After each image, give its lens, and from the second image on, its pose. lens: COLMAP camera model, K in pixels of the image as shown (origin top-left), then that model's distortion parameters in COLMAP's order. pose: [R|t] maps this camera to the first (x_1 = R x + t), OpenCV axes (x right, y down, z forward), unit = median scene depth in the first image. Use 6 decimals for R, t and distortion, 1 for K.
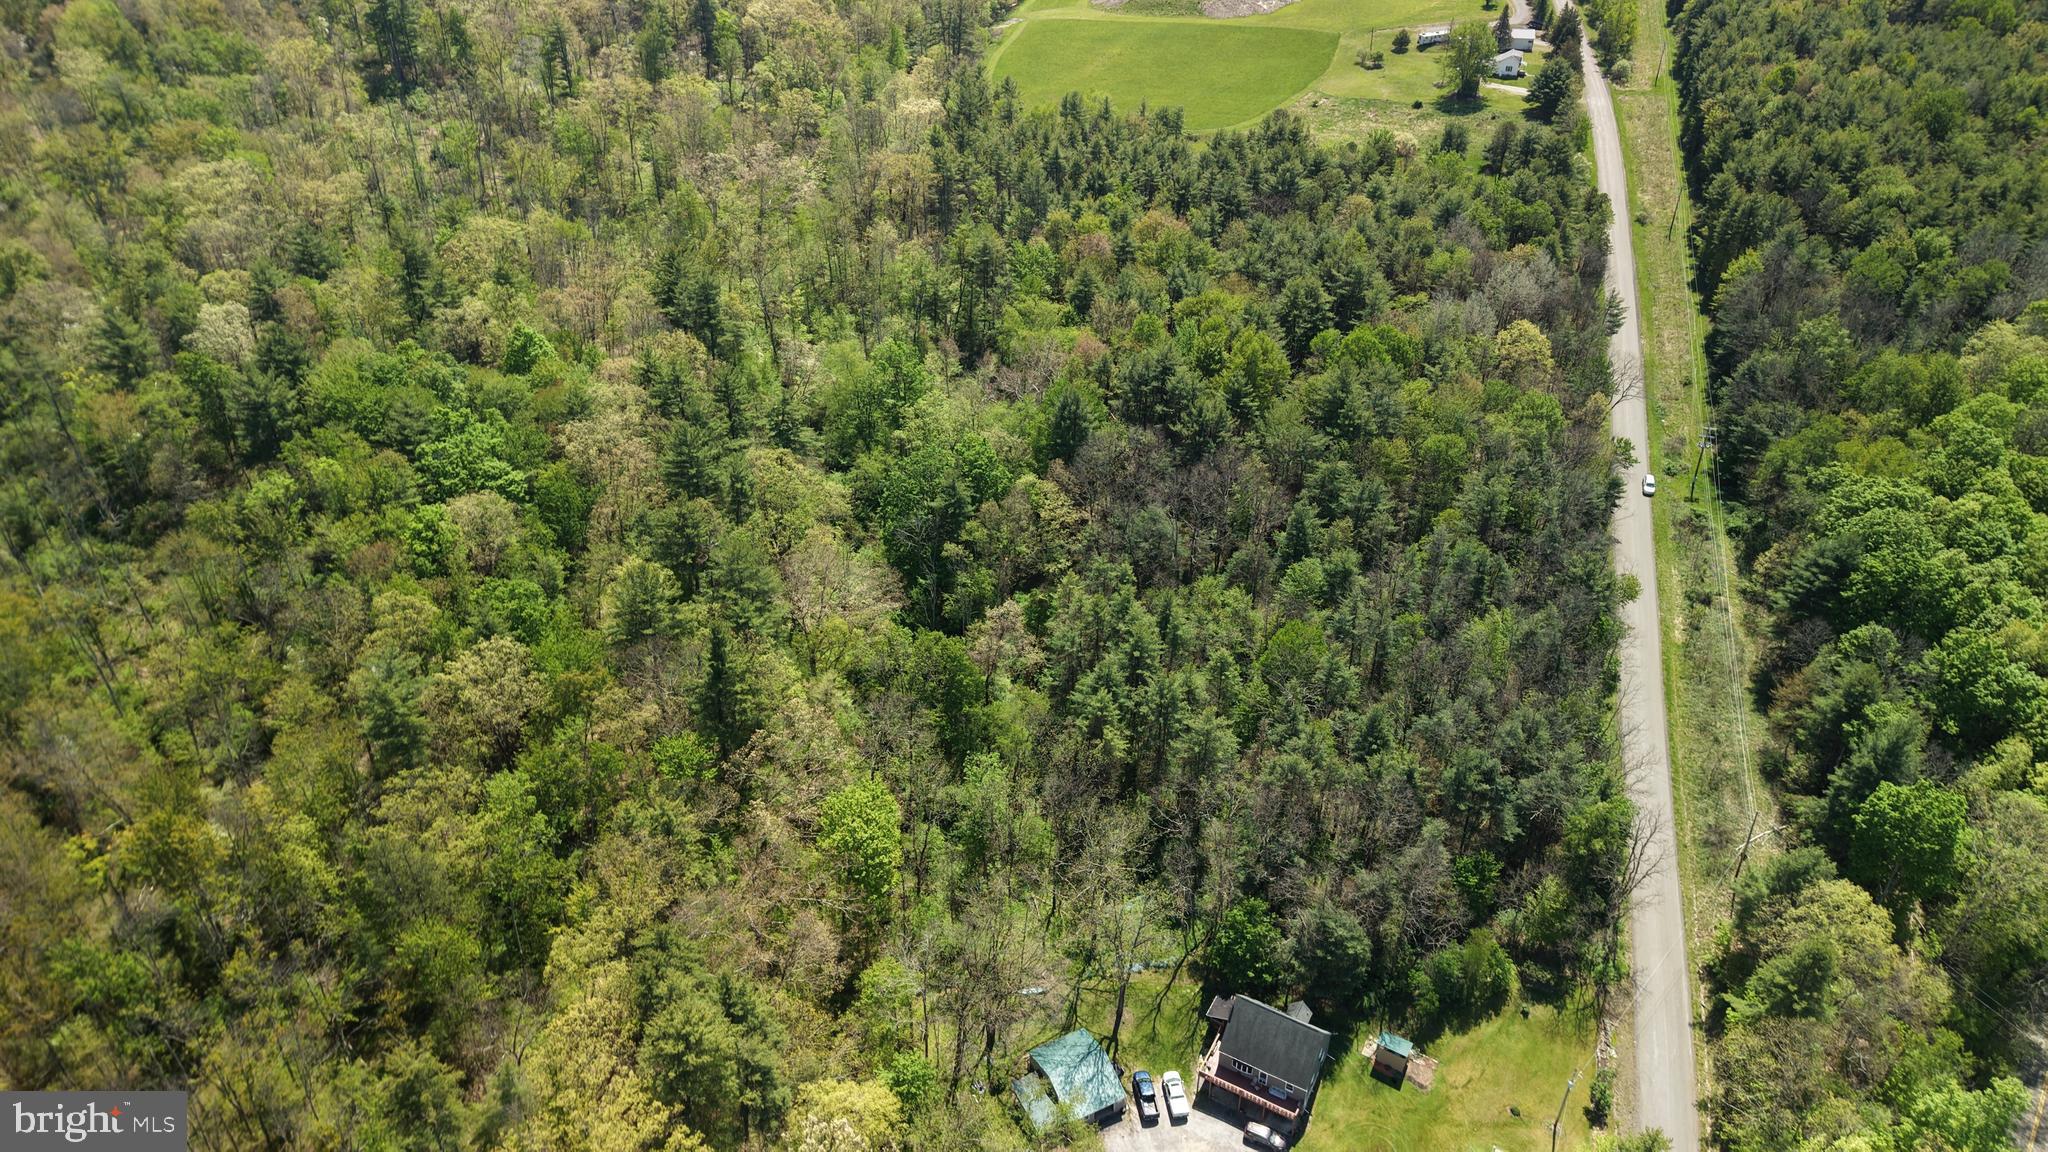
lens RADIAL K [[1389.9, 0, 1024.0], [0, 1389.9, 576.0], [0, 0, 1]] dist [0.030898, -0.022236]
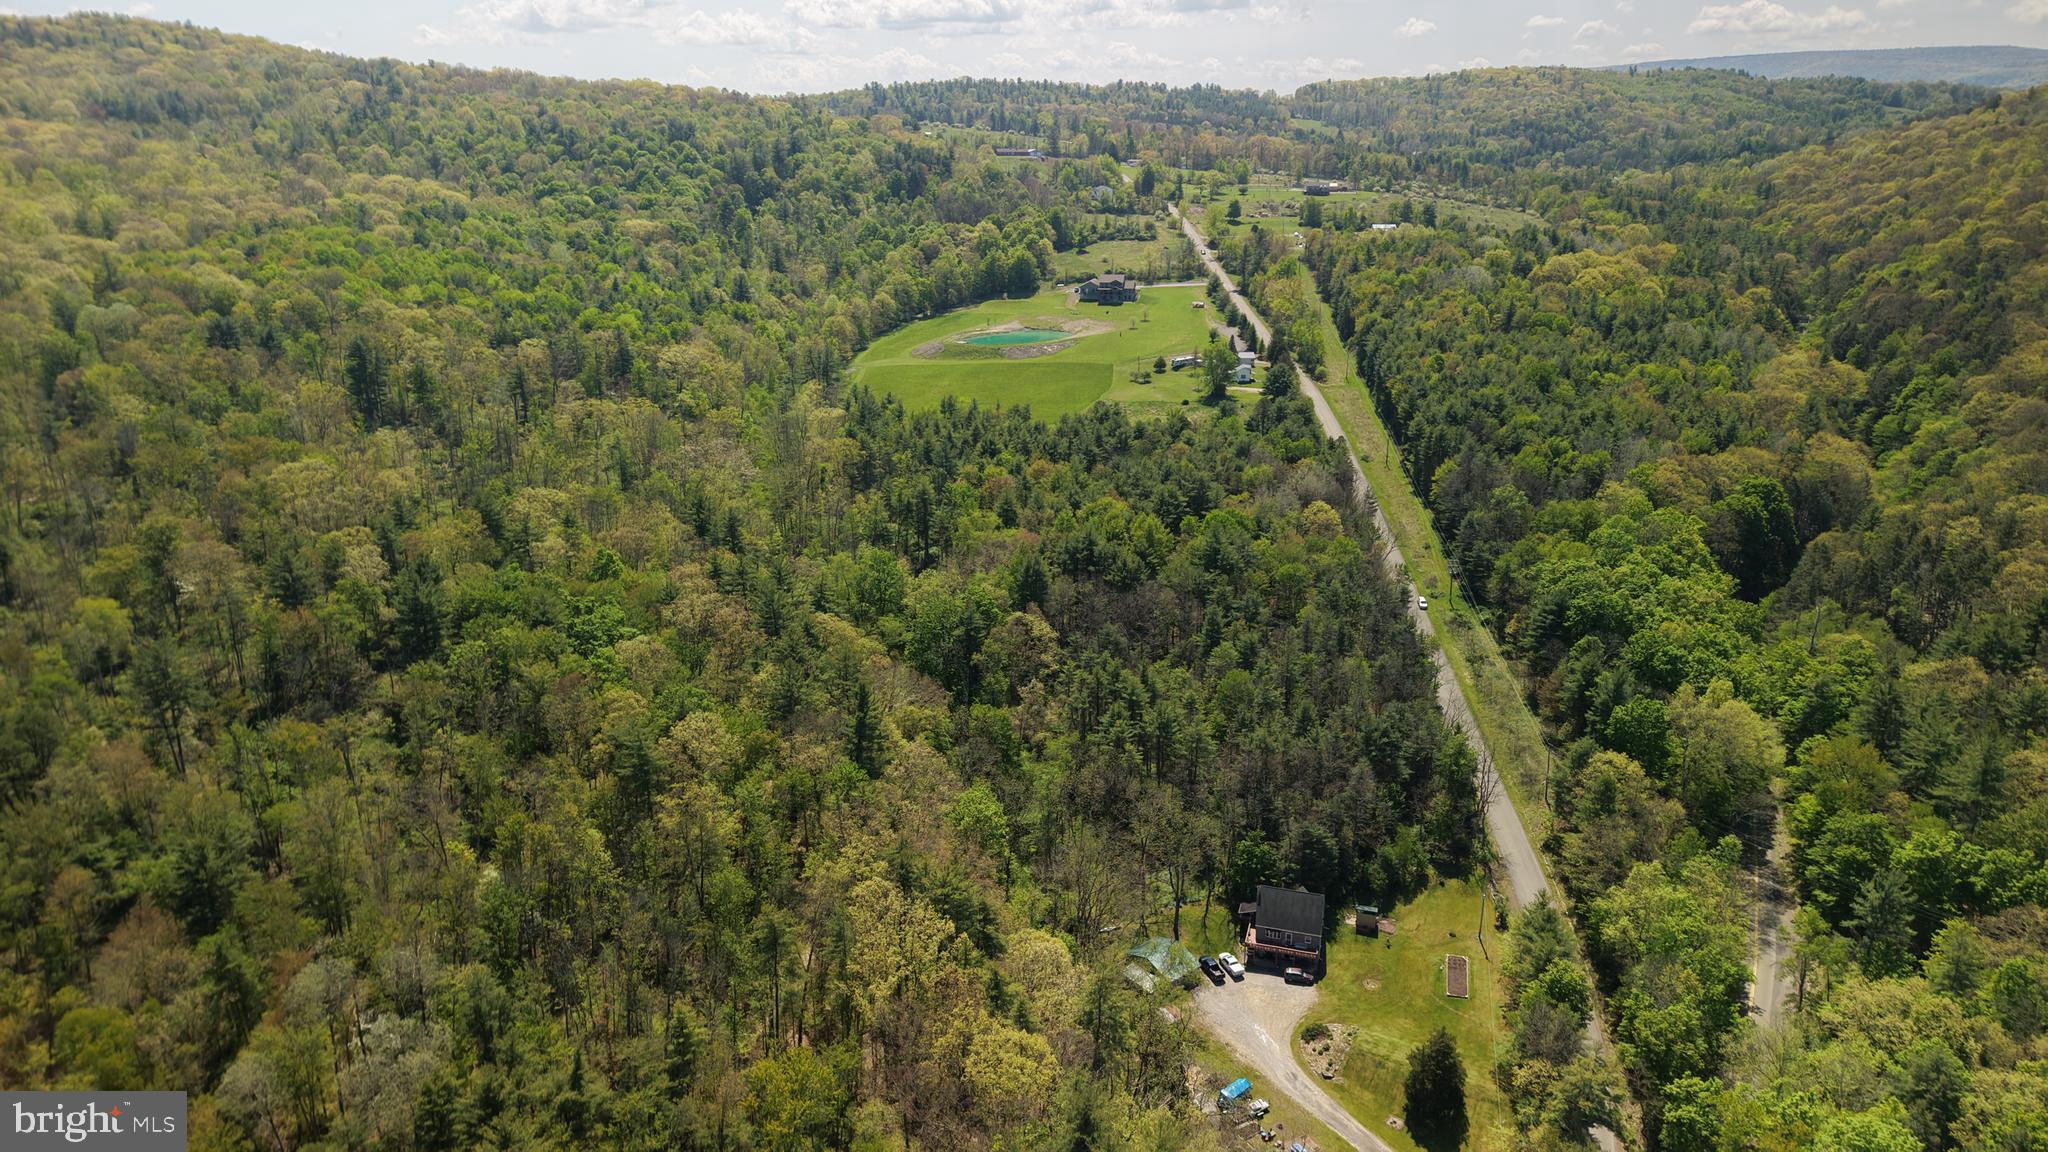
lens RADIAL K [[1416.5, 0, 1024.0], [0, 1416.5, 576.0], [0, 0, 1]] dist [0.151509, -0.457171]
pose [[0.973655, -0.073636, 0.215808, -0.255233], [0.130809, 0.955579, -0.264116, 0.234250], [-0.186774, 0.285388, 0.940037, -0.296625]]
